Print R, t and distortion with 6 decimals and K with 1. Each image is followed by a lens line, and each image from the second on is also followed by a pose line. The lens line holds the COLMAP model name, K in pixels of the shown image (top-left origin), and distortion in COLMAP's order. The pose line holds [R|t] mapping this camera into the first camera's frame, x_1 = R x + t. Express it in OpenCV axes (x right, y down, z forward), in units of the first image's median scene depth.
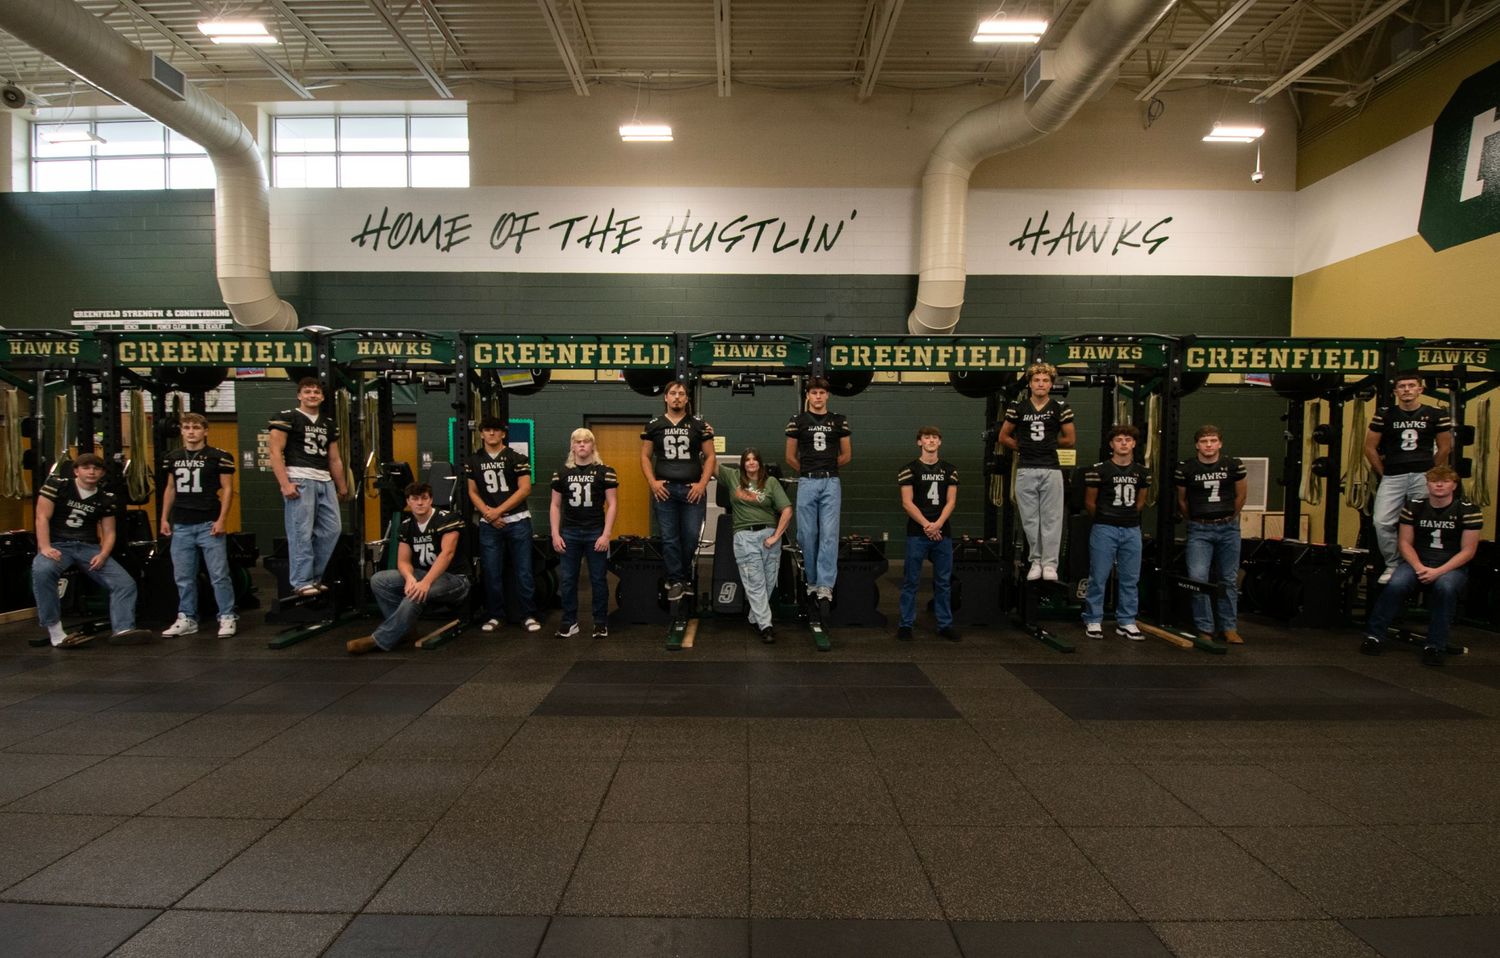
lens RADIAL K [[713.1, 0, 729.2], [0, 713.1, 506.4], [0, 0, 1]] dist [0.009793, -0.000030]
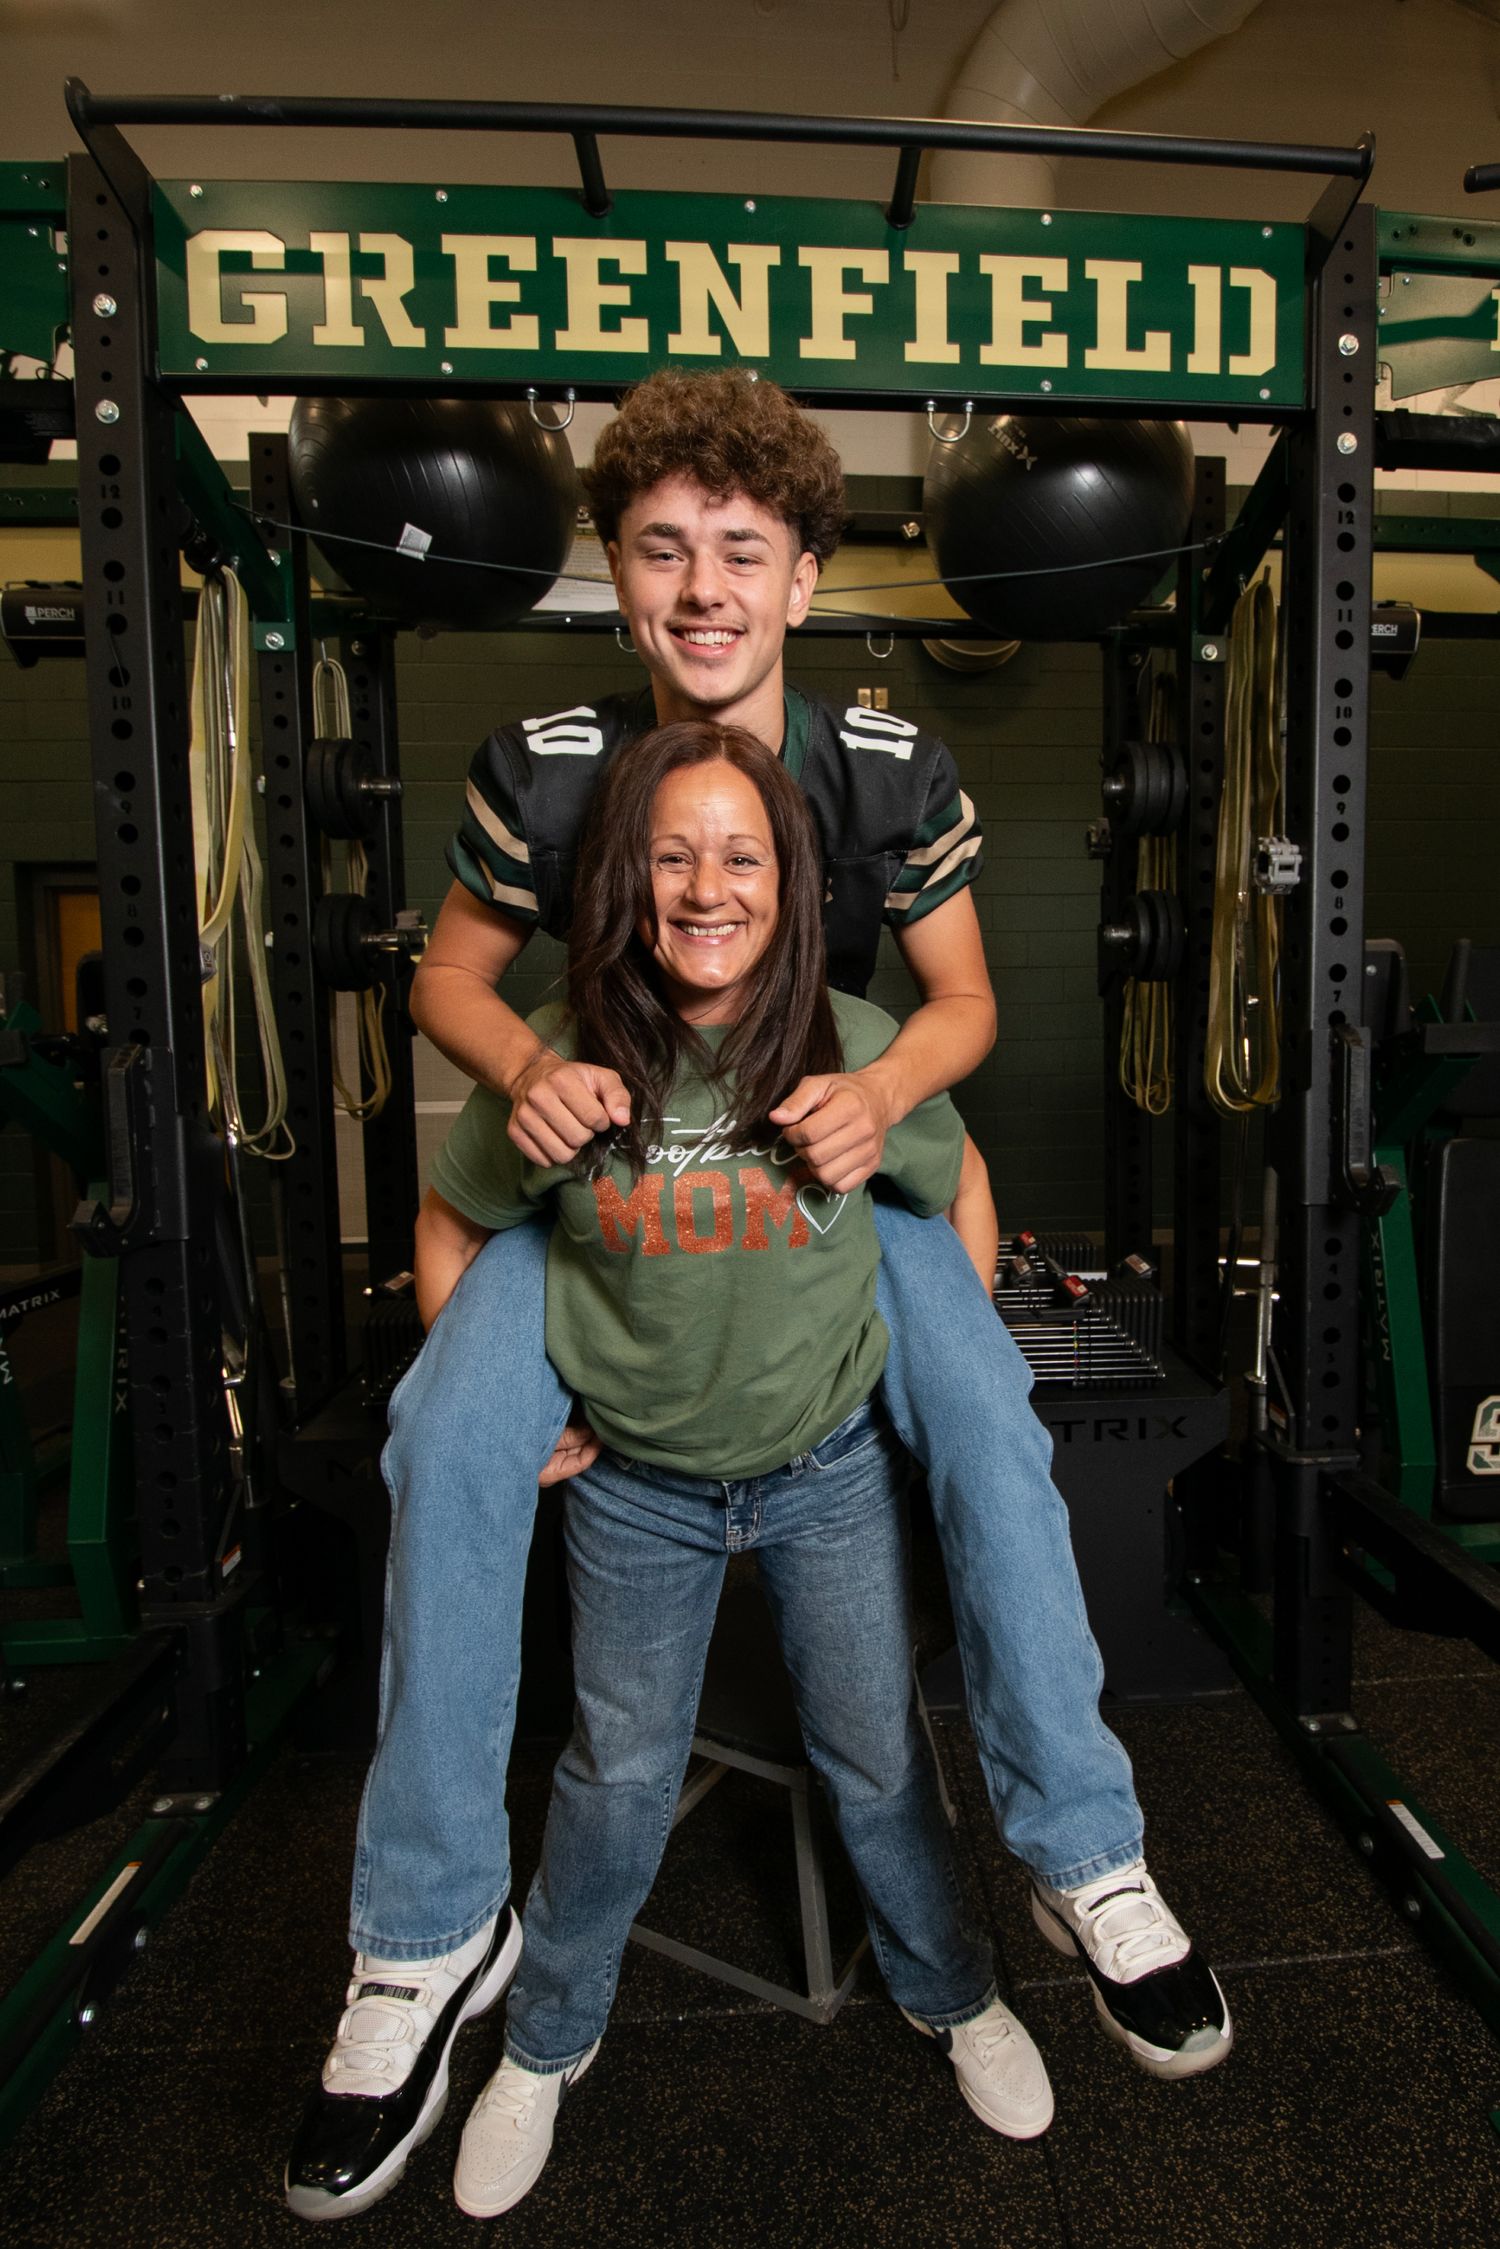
lens RADIAL K [[1044.5, 0, 860.3], [0, 1044.5, 1107.8], [0, 0, 1]] dist [0.020531, -0.025860]
pose [[0.996392, -0.026805, 0.080529, 0.177930], [0.024830, 0.999368, 0.025431, -0.010074], [-0.081160, -0.023340, 0.996428, 0.467182]]
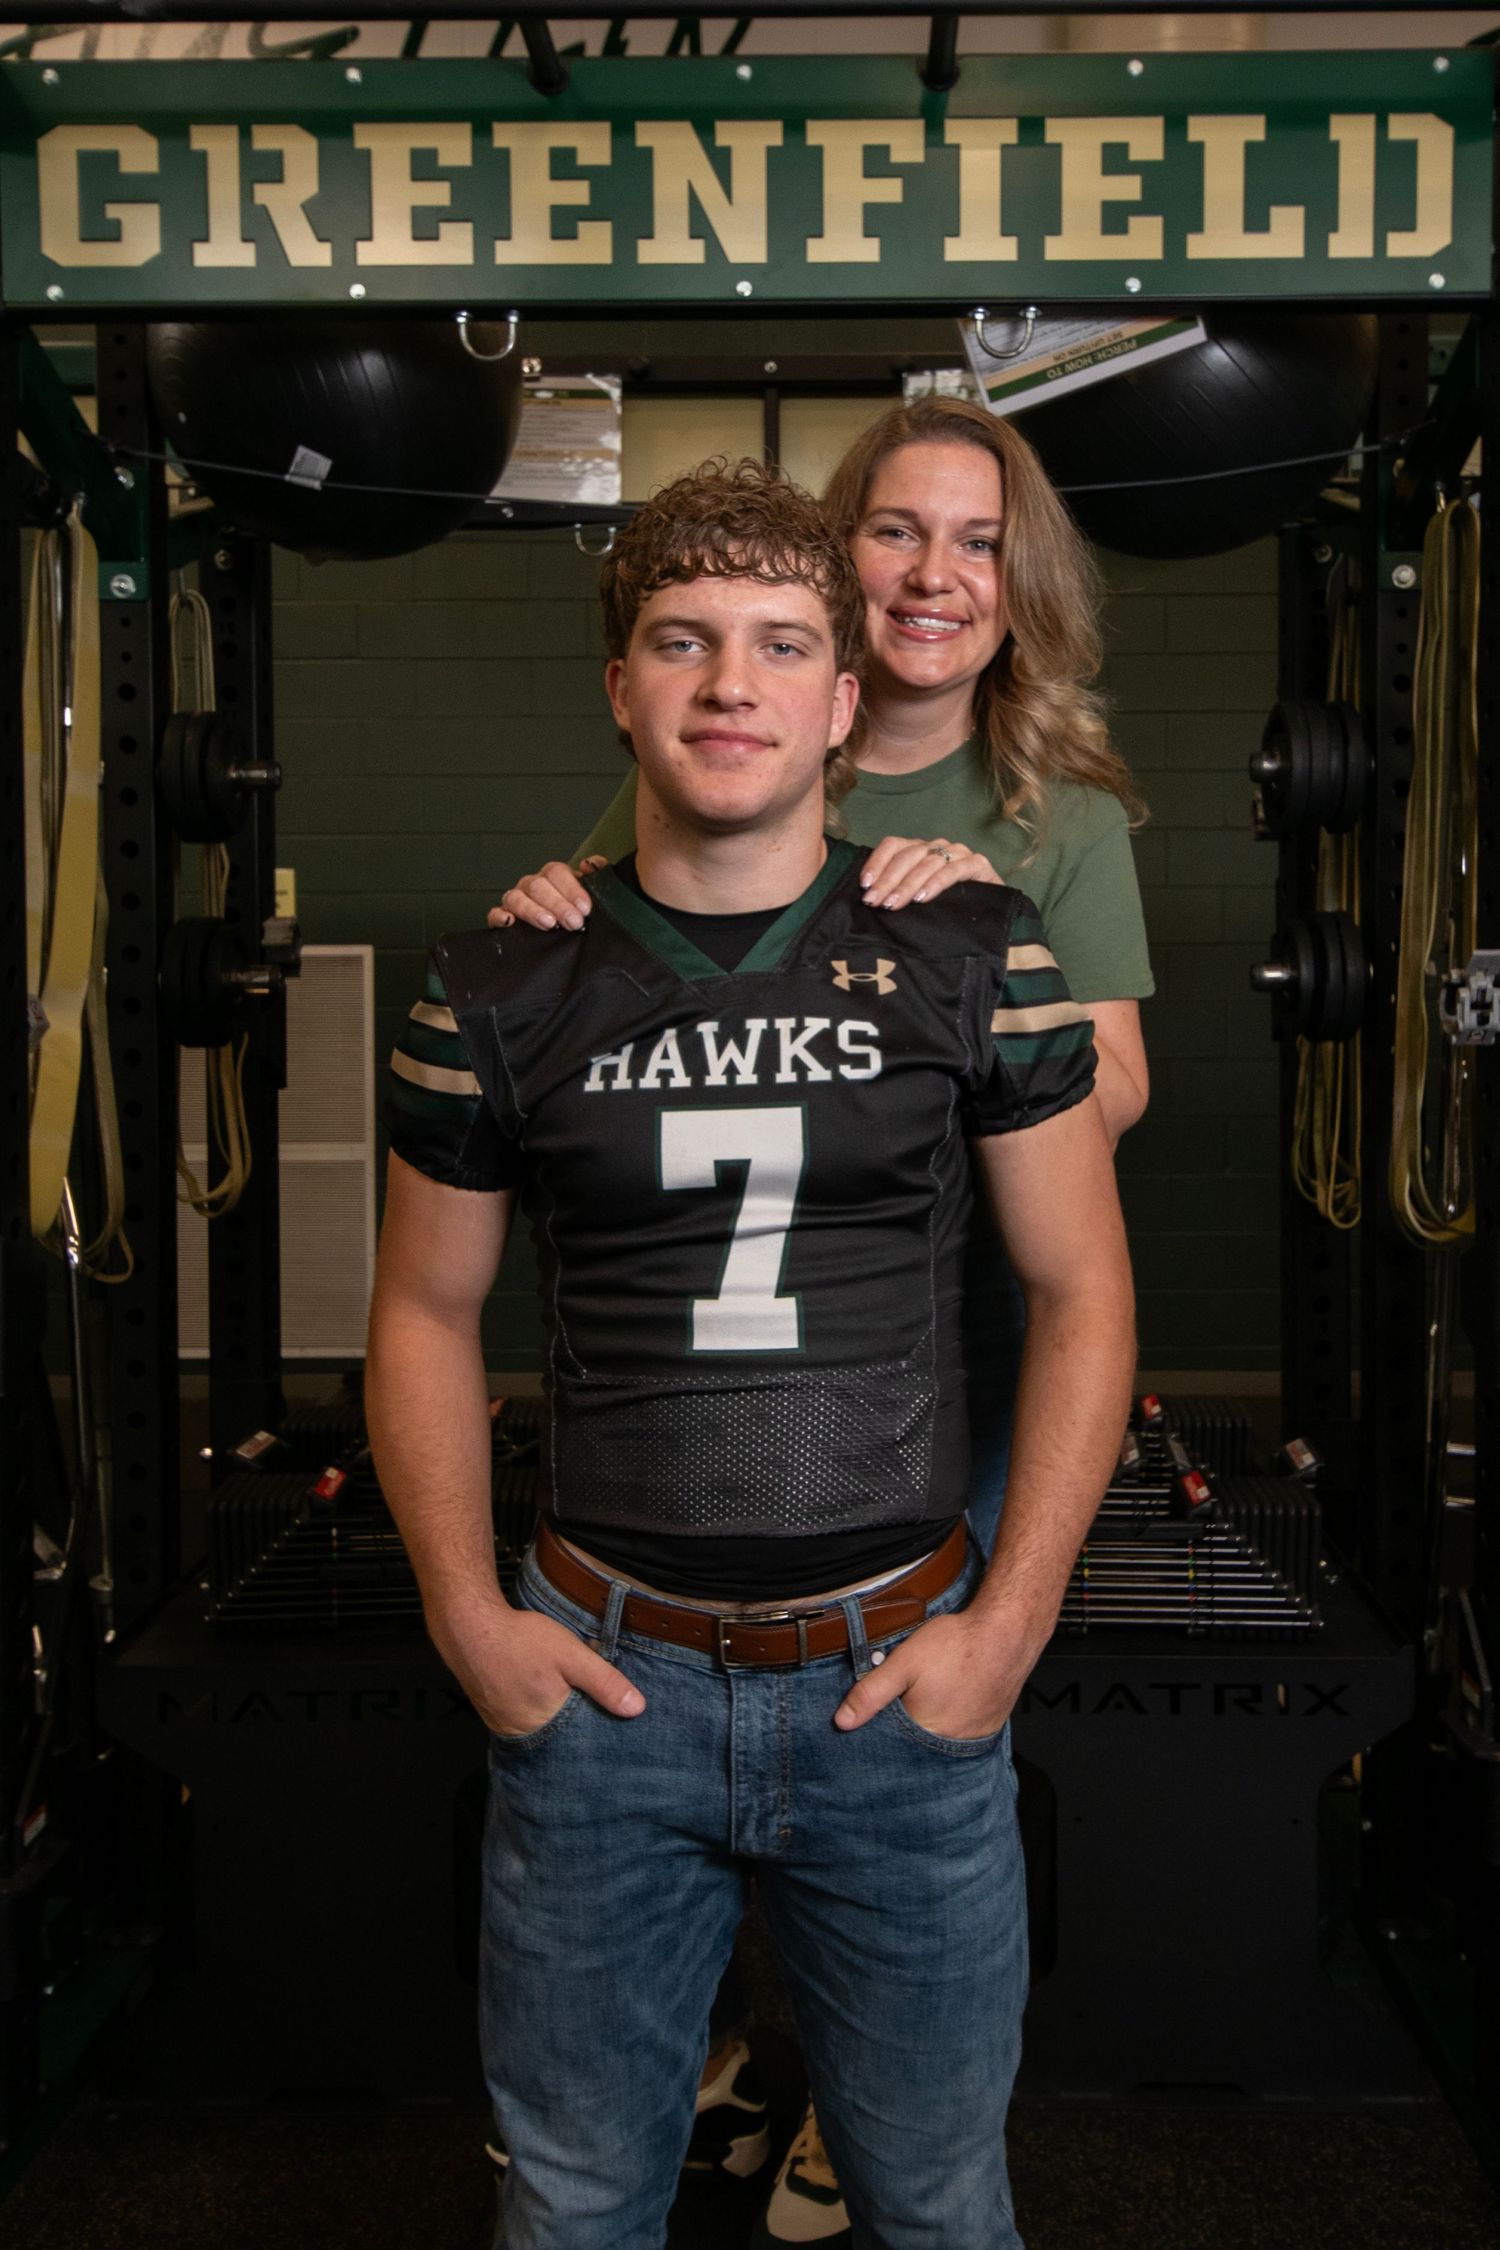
lens RADIAL K [[1782.3, 0, 837.3], [0, 1782.3, 1041.8], [0, 0, 1]] dist [0.013284, 0.001311]
pose [[0.999929, -0.010707, -0.005231, 0.188897], [0.010595, 0.999722, -0.021073, -0.025610], [0.005456, 0.021016, 0.999764, 0.420557]]
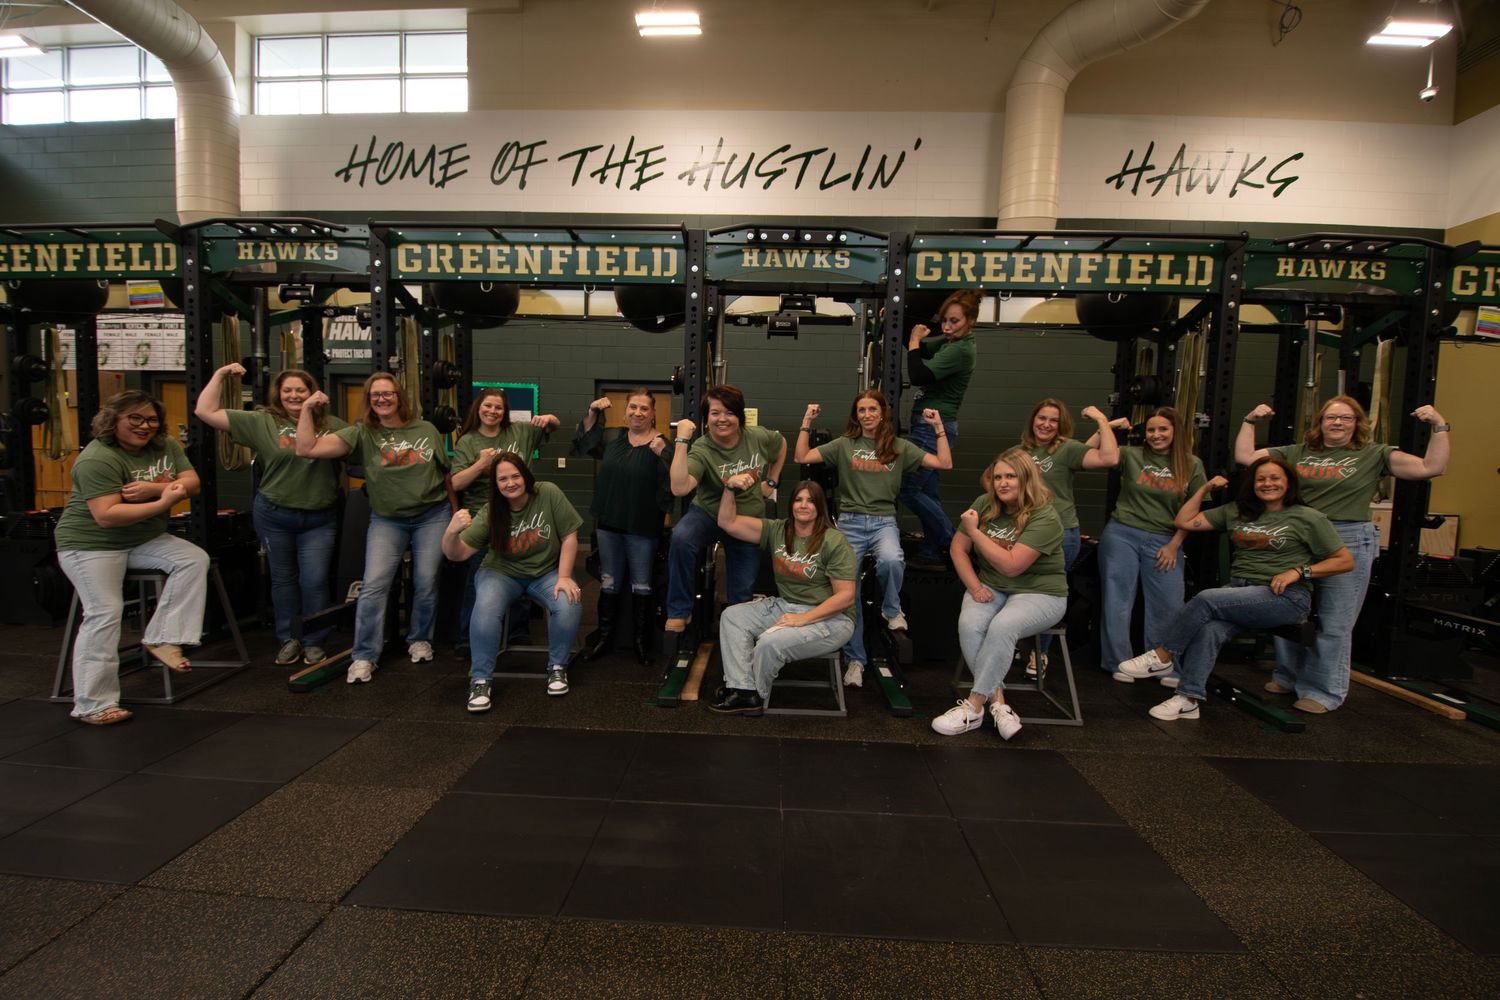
lens RADIAL K [[628.0, 0, 736.5], [0, 628.0, 508.4], [0, 0, 1]] dist [0.009401, -0.016231]
pose [[0.998933, 0.024316, -0.039263, 0.001346], [-0.023206, 0.999325, 0.028491, 0.002245], [0.039929, -0.027550, 0.998823, 0.252573]]
